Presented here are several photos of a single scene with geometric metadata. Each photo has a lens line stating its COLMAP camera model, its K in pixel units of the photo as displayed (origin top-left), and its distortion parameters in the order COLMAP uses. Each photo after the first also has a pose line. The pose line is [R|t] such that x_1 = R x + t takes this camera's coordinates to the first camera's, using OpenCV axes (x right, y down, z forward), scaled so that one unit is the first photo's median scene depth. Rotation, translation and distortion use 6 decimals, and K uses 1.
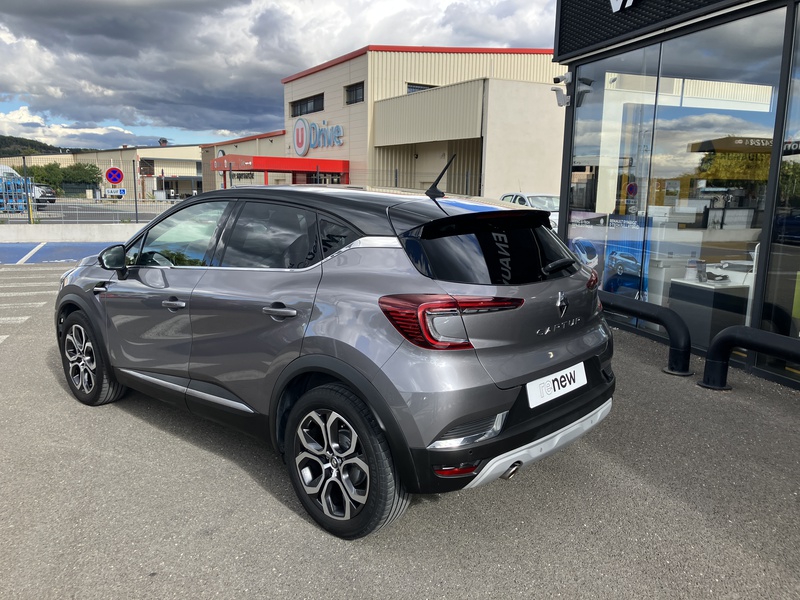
lens RADIAL K [[656.6, 0, 406.0], [0, 656.6, 308.4], [0, 0, 1]] dist [0.028271, -0.019034]
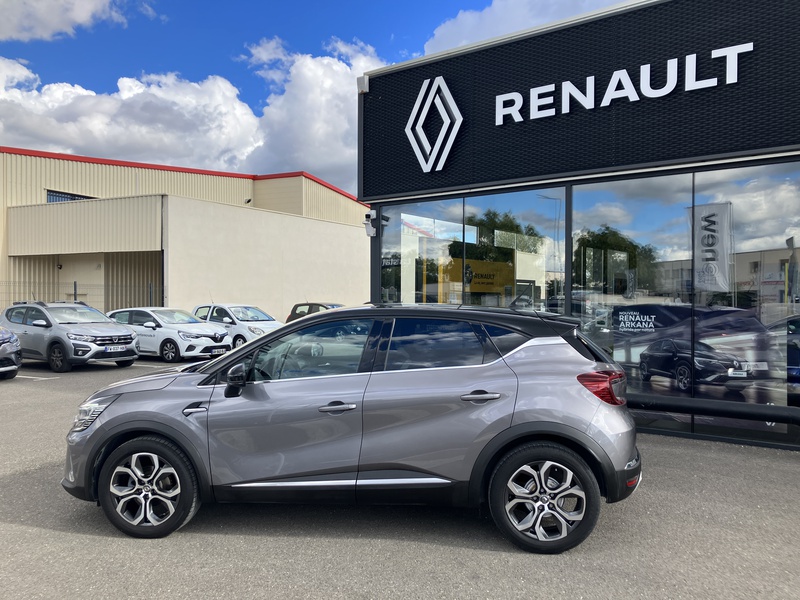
lens RADIAL K [[656.6, 0, 396.6], [0, 656.6, 307.8], [0, 0, 1]] dist [0.028271, -0.019034]
pose [[0.818625, -0.025387, 0.573767, -0.467211], [0.117962, 0.985156, -0.124713, -0.012582], [-0.562083, 0.169776, 0.809468, -0.012873]]
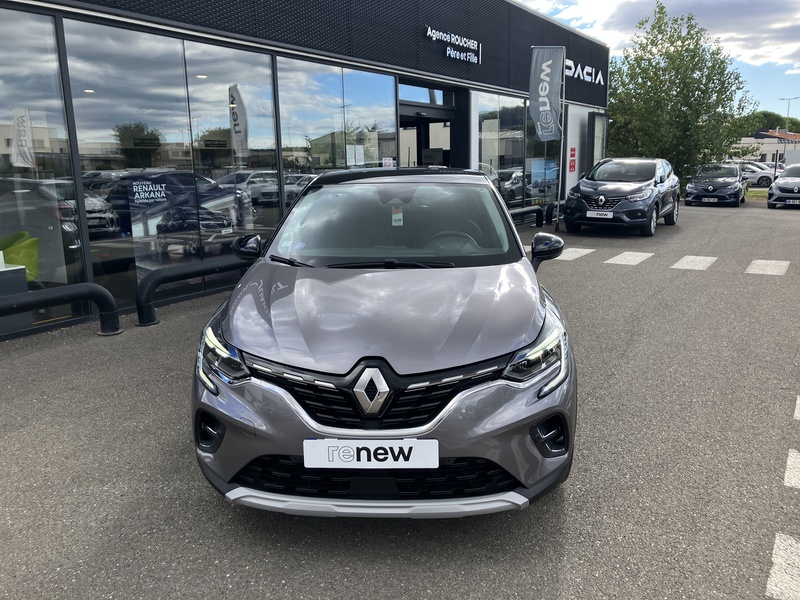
lens RADIAL K [[656.6, 0, 406.4], [0, 656.6, 303.4], [0, 0, 1]] dist [0.028271, -0.019034]
pose [[-0.630197, -0.166622, 0.758346, -0.581849], [0.151624, 0.931488, 0.330667, -0.191272], [-0.761486, 0.323369, -0.561757, 0.950075]]
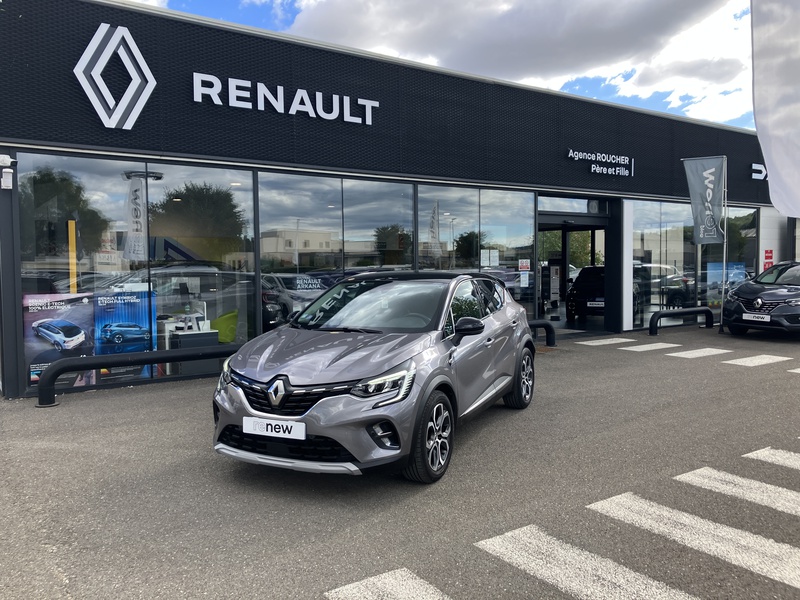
lens RADIAL K [[656.6, 0, 402.9], [0, 656.6, 298.8], [0, 0, 1]] dist [0.028271, -0.019034]
pose [[-0.287824, -0.065578, 0.955435, -0.942423], [0.180021, 0.976163, 0.121232, -0.179058], [-0.940611, 0.206892, -0.269158, 0.823185]]
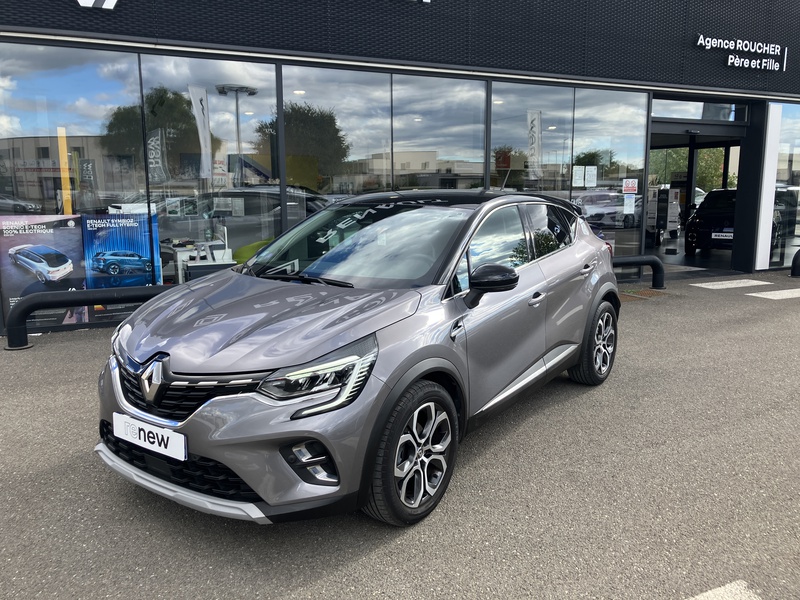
lens RADIAL K [[656.6, 0, 406.3], [0, 656.6, 298.4], [0, 0, 1]] dist [0.028271, -0.019034]
pose [[-0.124641, -0.181754, 0.975413, -0.711728], [0.182044, 0.962202, 0.202554, -0.137692], [-0.975359, 0.202814, -0.086842, 0.662818]]
